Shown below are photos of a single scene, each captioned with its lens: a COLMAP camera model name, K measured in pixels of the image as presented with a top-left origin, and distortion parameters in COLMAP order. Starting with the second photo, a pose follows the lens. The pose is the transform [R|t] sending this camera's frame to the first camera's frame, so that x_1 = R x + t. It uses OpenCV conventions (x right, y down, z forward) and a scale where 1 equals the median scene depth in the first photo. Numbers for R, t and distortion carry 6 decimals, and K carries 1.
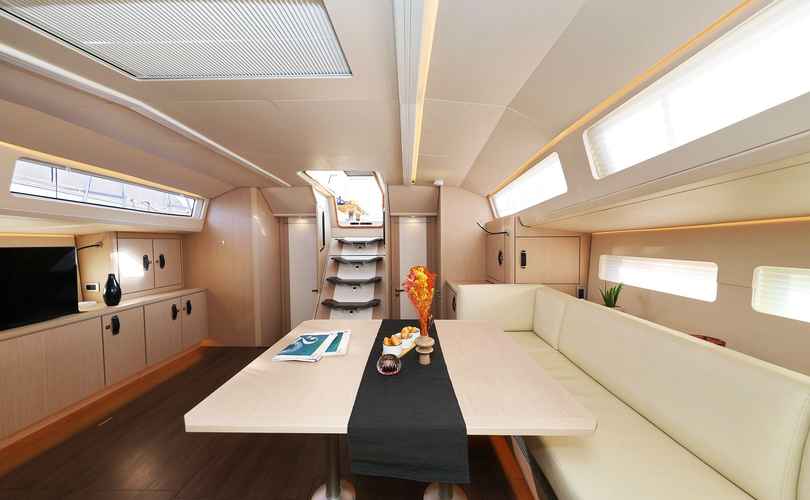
lens RADIAL K [[261.5, 0, 402.5], [0, 261.5, 251.1], [0, 0, 1]] dist [0.000057, 0.000041]
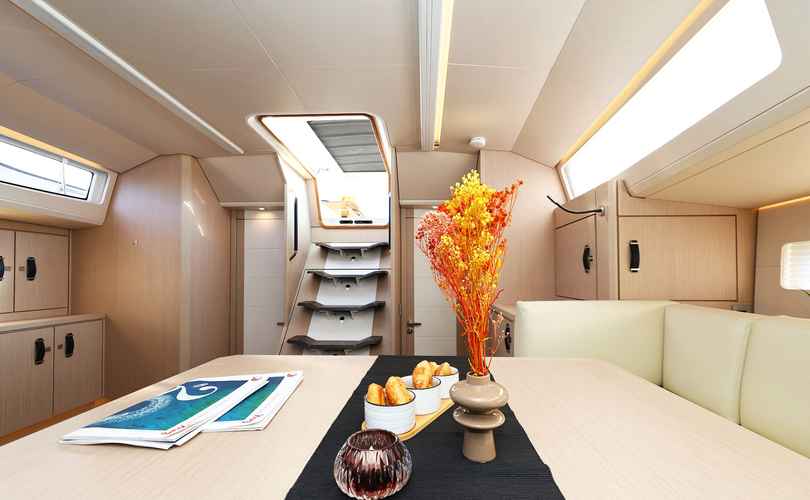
lens RADIAL K [[344.0, 0, 414.7], [0, 344.0, 265.3], [0, 0, 1]] dist [-0.009899, 0.002508]
pose [[0.999890, 0.004235, -0.014248, 0.001844], [-0.005157, 0.997851, -0.065321, 0.080214], [0.013941, 0.065387, 0.997763, 0.207027]]
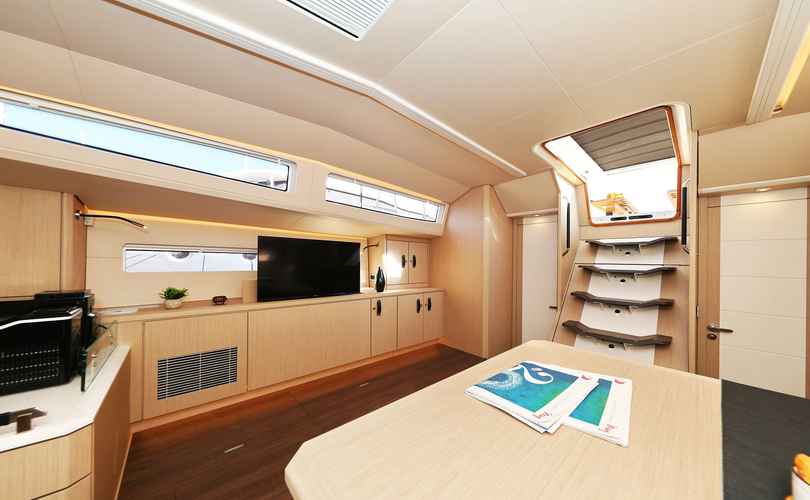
lens RADIAL K [[261.5, 0, 418.2], [0, 261.5, 258.7], [0, 0, 1]] dist [0.000057, 0.000041]
pose [[0.691119, 0.011655, -0.722647, -0.066103], [-0.046671, 0.998503, -0.028531, 0.060560], [0.721232, 0.053445, 0.690628, 0.209563]]
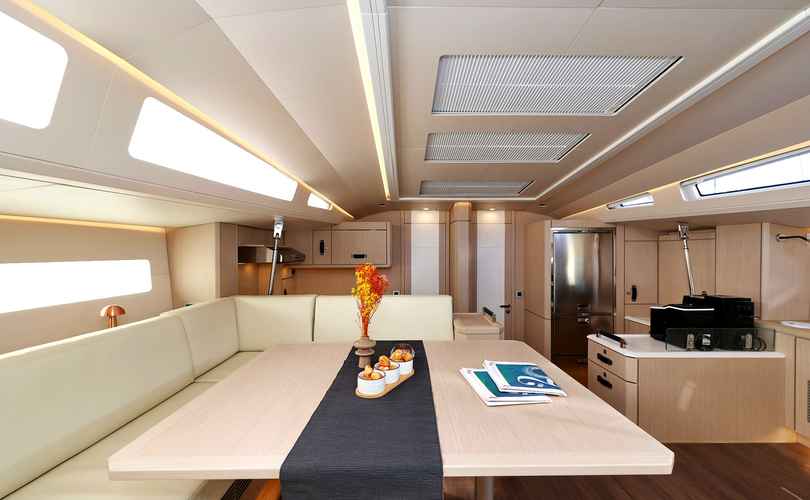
lens RADIAL K [[309.5, 0, 408.8], [0, 309.5, 255.6], [0, 0, 1]] dist [0.008745, -0.001588]
pose [[-0.999901, 0.006852, -0.012321, -0.018890], [0.006330, 0.999102, 0.041886, -0.005382], [0.012597, 0.041804, -0.999046, 0.836187]]
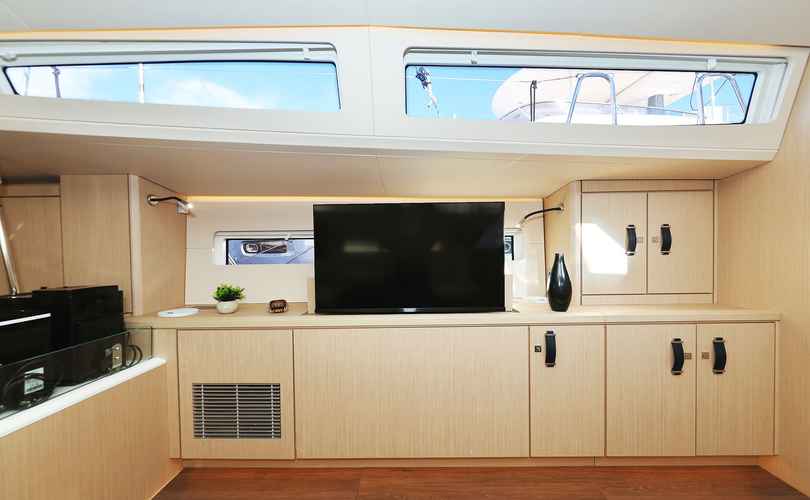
lens RADIAL K [[309.5, 0, 409.5], [0, 309.5, 260.0], [0, 0, 1]] dist [0.008745, -0.001588]
pose [[0.014653, 0.034173, -0.999309, -0.369679], [-0.023274, 0.999157, 0.033826, 0.068569], [0.999622, 0.022763, 0.015436, 0.537442]]
